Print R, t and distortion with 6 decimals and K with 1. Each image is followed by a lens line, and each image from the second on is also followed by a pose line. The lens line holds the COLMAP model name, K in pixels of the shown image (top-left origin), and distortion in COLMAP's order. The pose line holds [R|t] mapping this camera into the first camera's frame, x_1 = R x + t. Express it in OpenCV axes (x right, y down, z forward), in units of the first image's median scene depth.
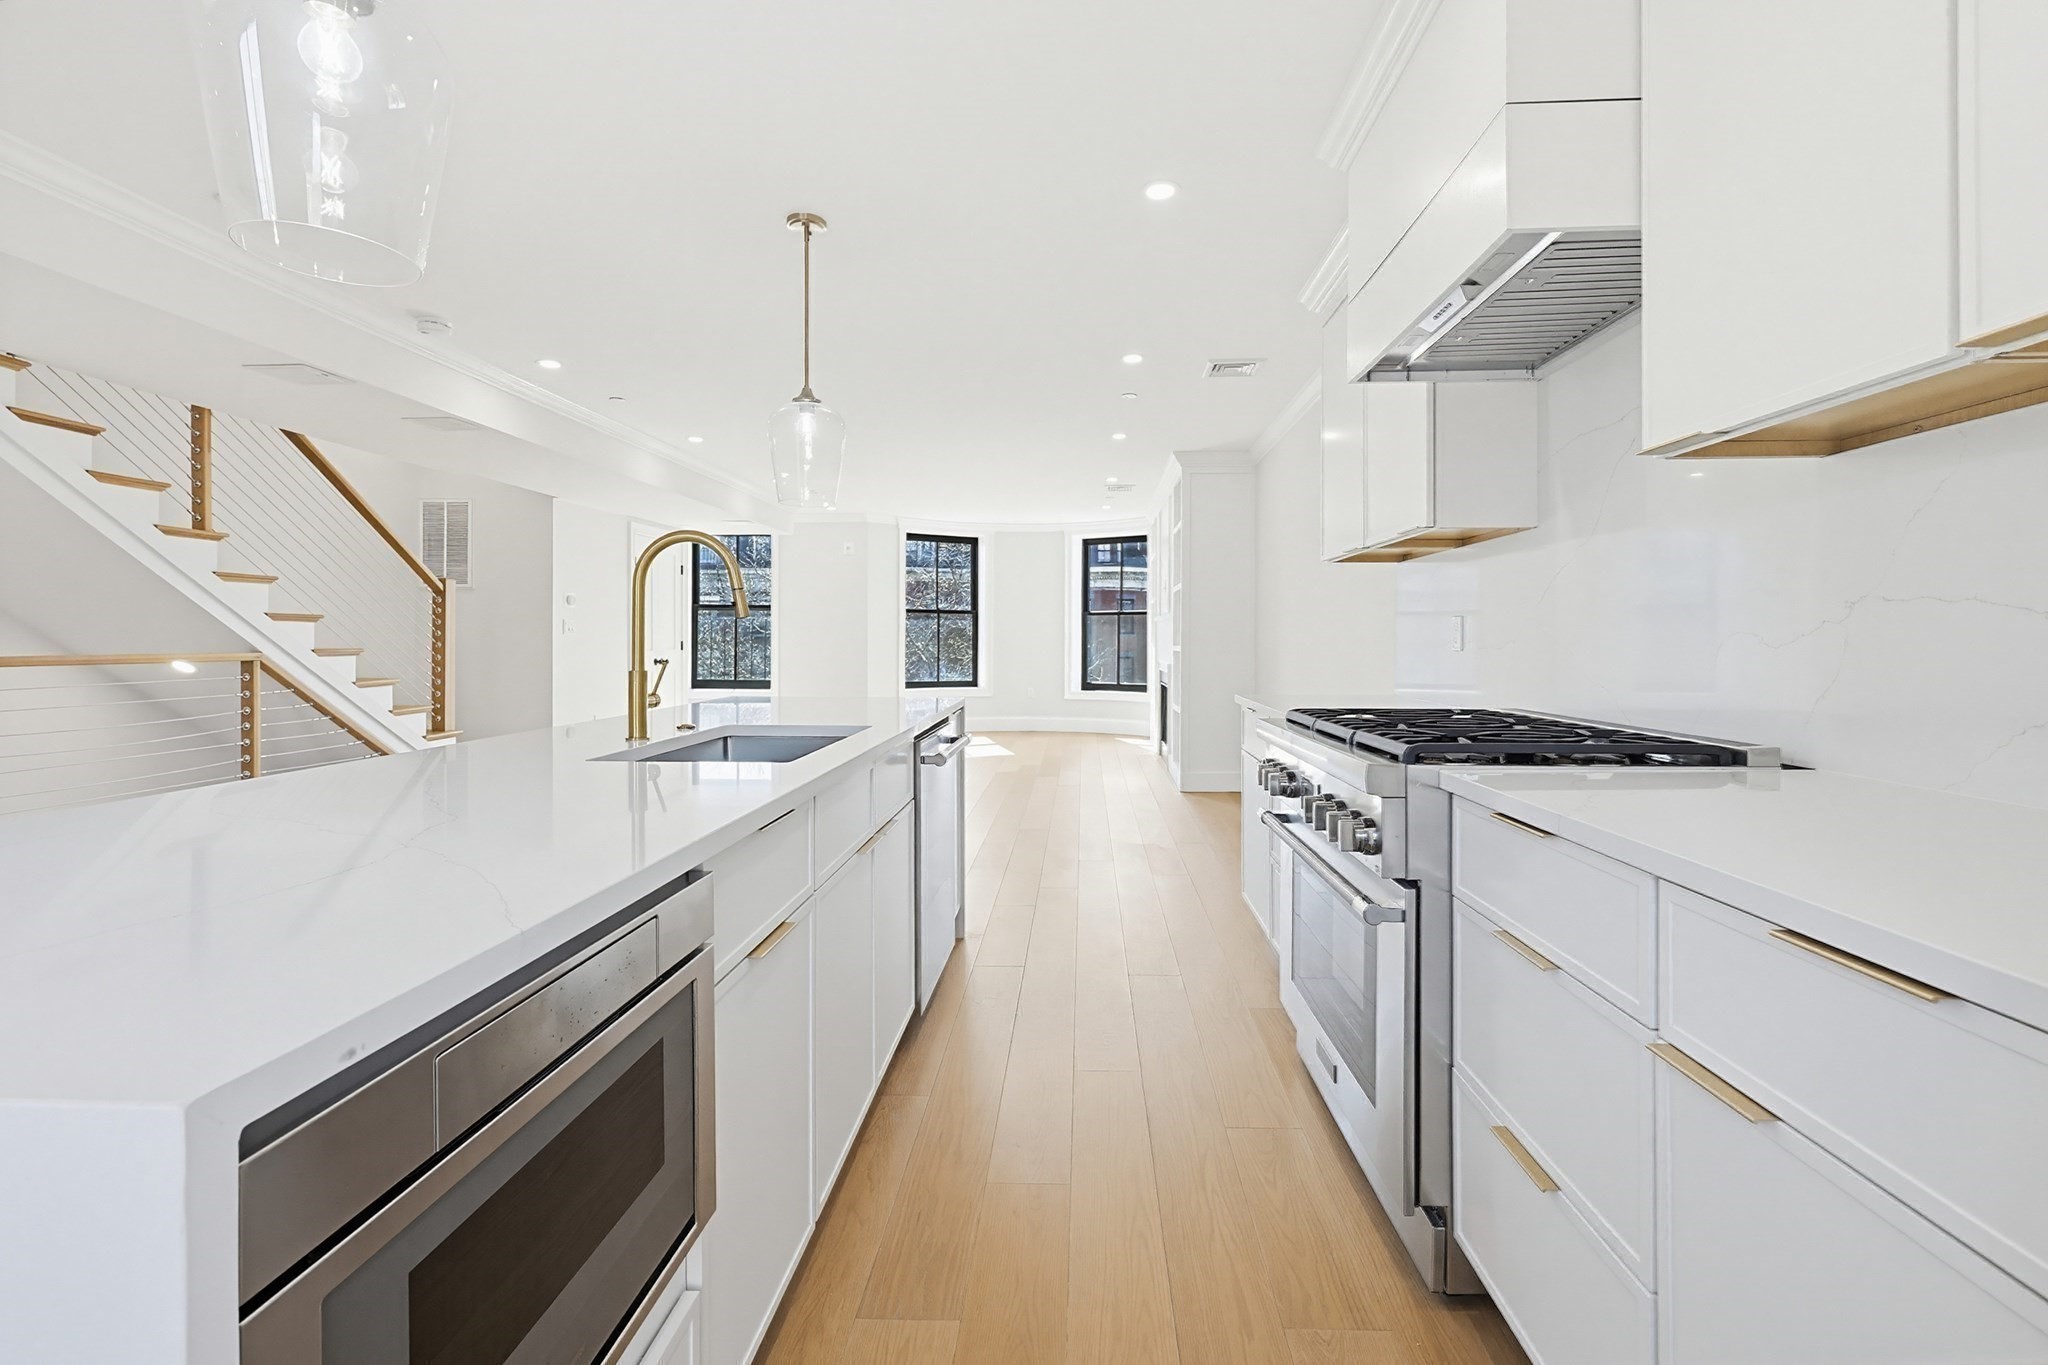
lens RADIAL K [[897.7, 0, 1038.1], [0, 897.7, 643.6], [0, 0, 1]] dist [-0.000635, -0.000238]
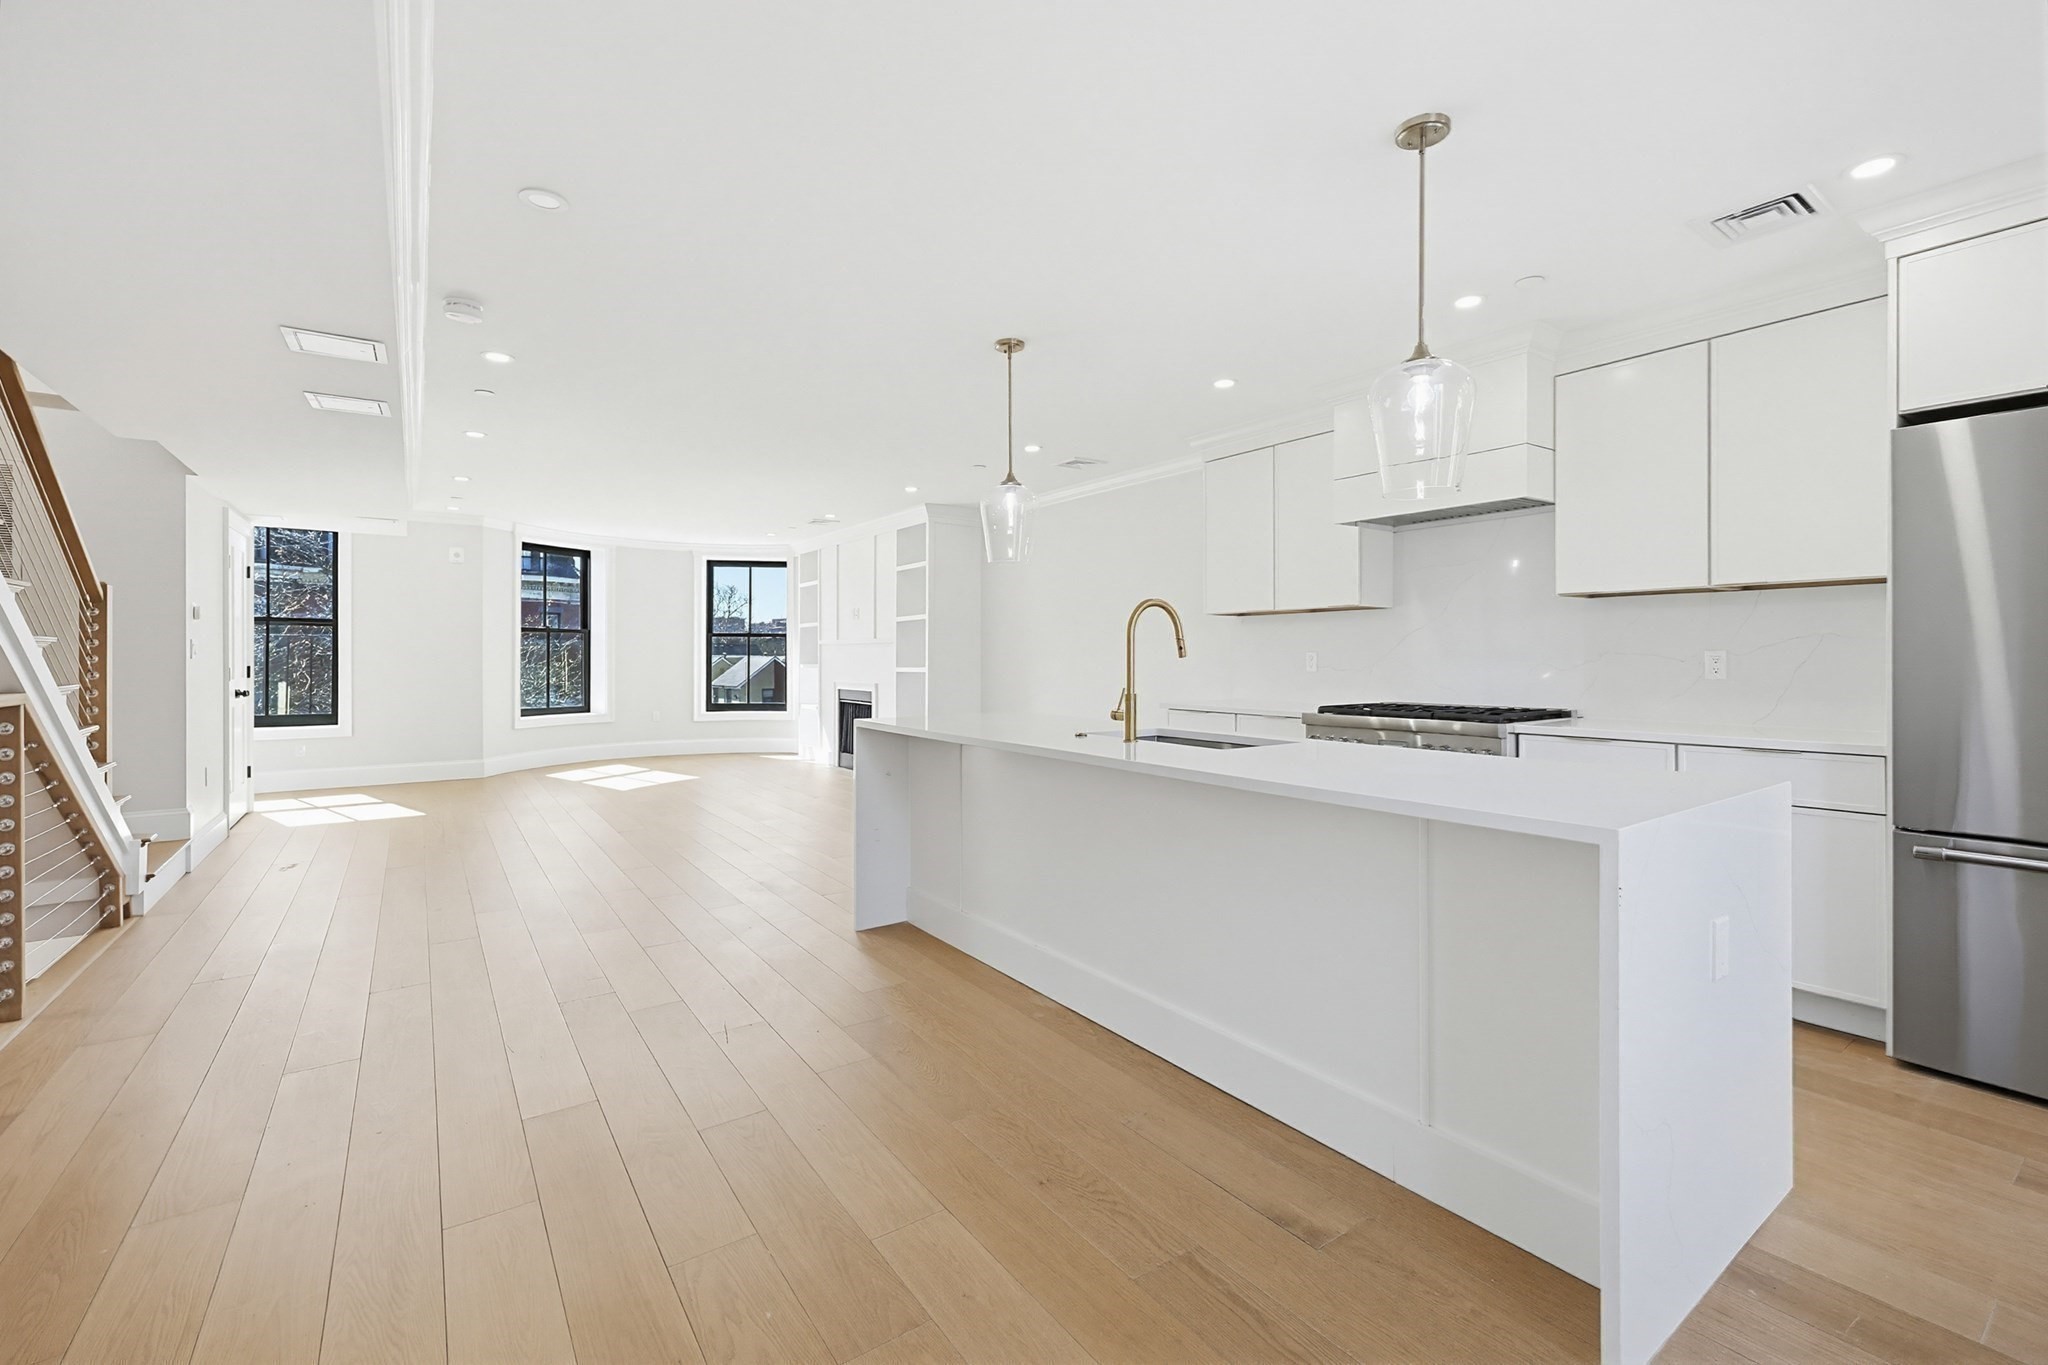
lens RADIAL K [[897.7, 0, 1038.1], [0, 897.7, 643.6], [0, 0, 1]] dist [-0.000635, -0.000238]
pose [[0.781456, 0.007824, 0.623912, -1.108656], [0.003662, 0.999847, -0.017126, -0.019473], [-0.623950, 0.015668, 0.781307, -0.029637]]
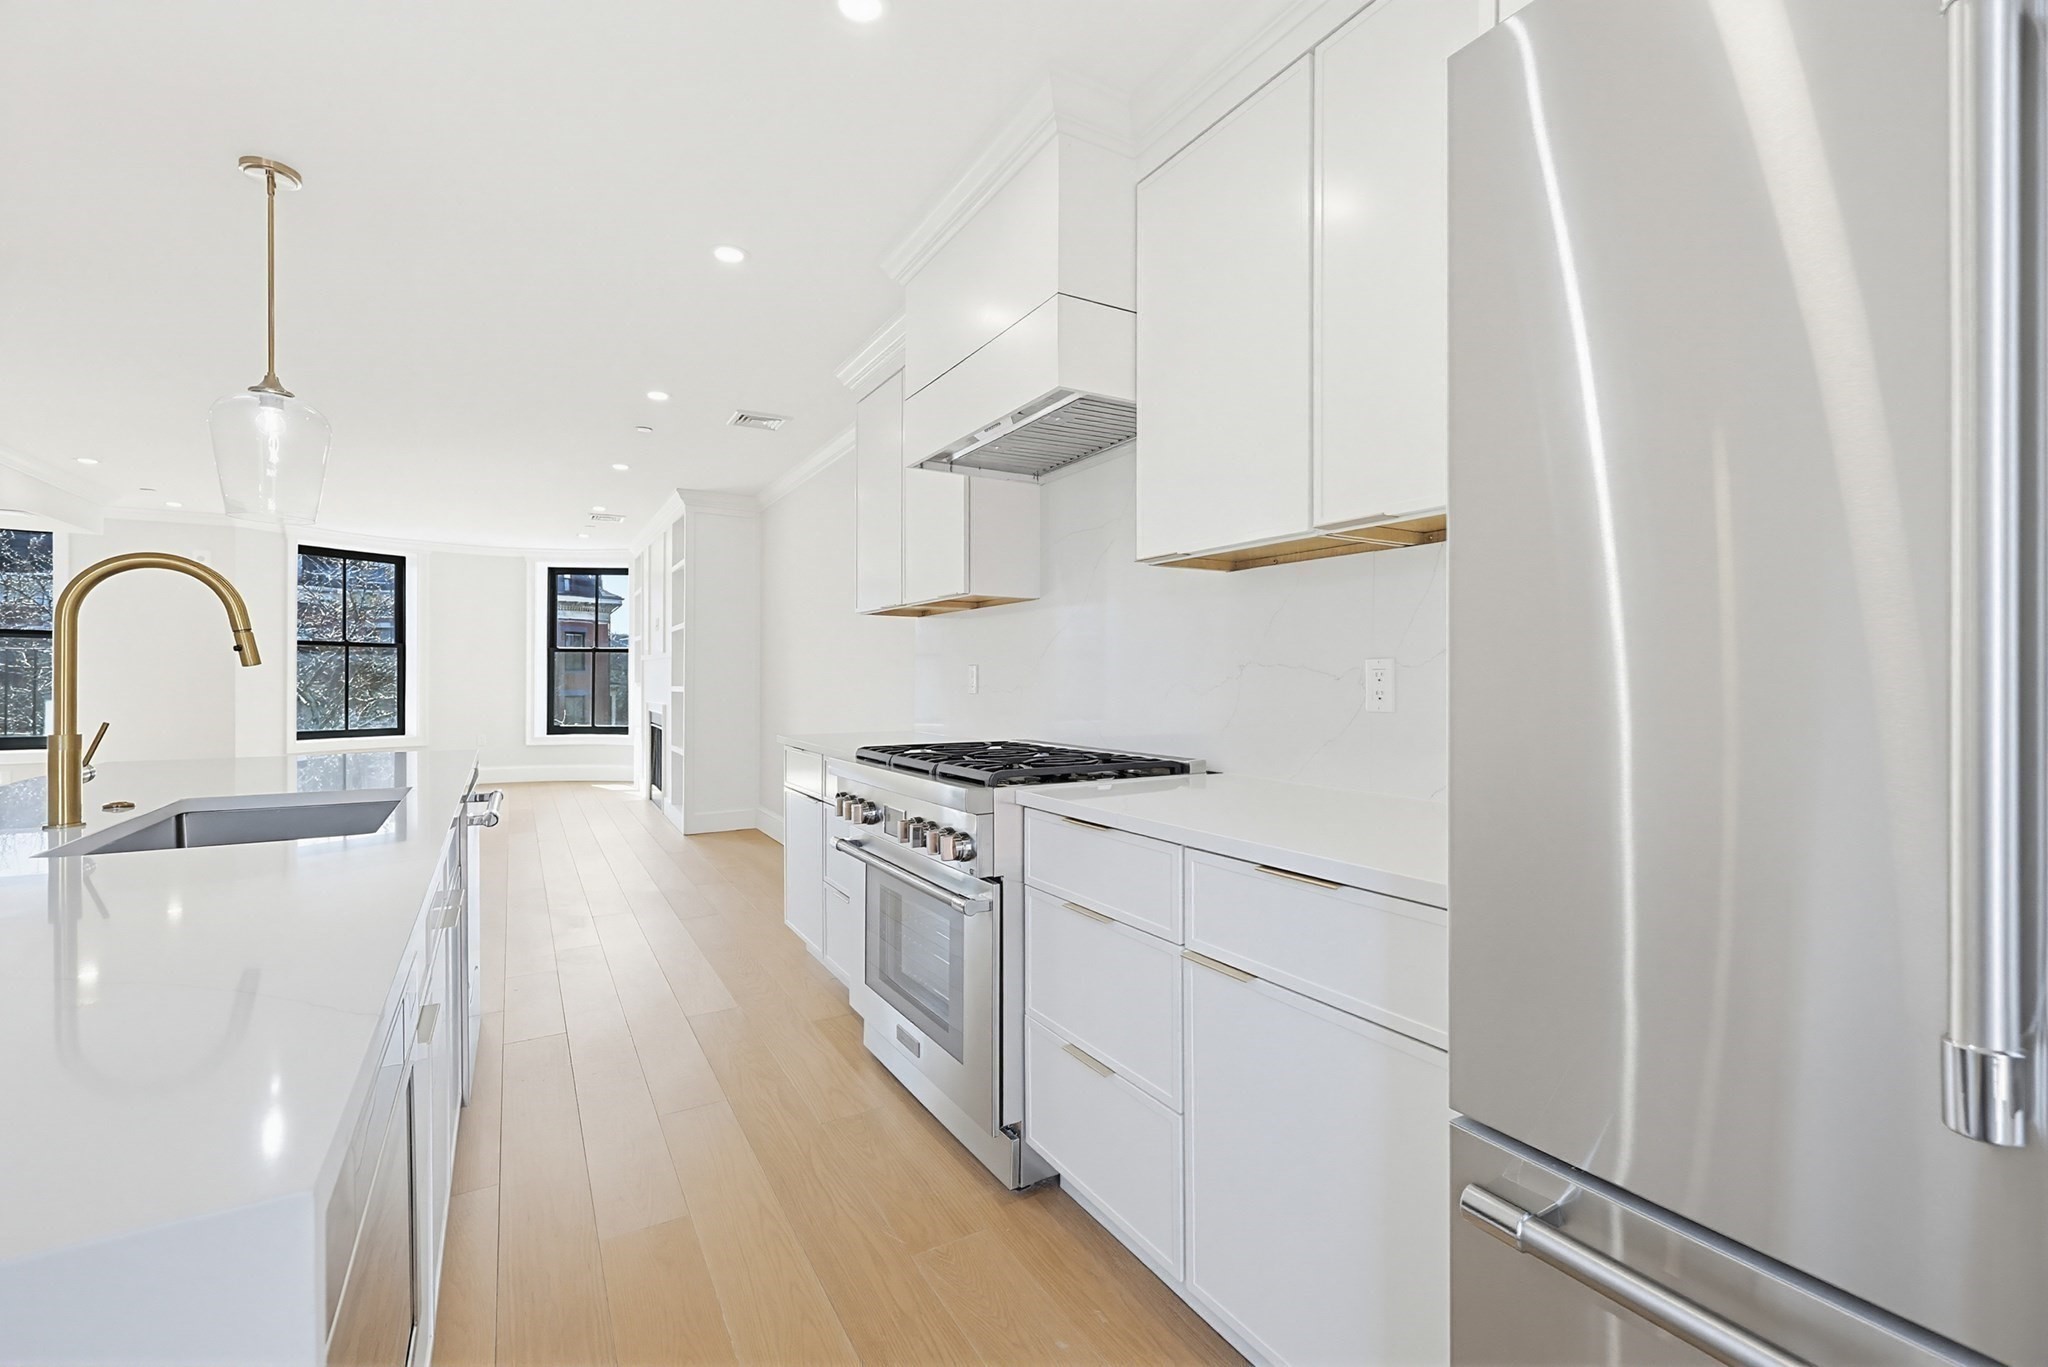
lens RADIAL K [[883.9, 0, 1035.8], [0, 883.9, 681.4], [0, 0, 1]] dist [-0.000394, -0.000120]
pose [[0.832393, -0.000745, 0.554185, -0.135443], [-0.000015, 0.999999, 0.001366, -0.010936], [-0.554186, -0.001145, 0.832392, -0.049679]]
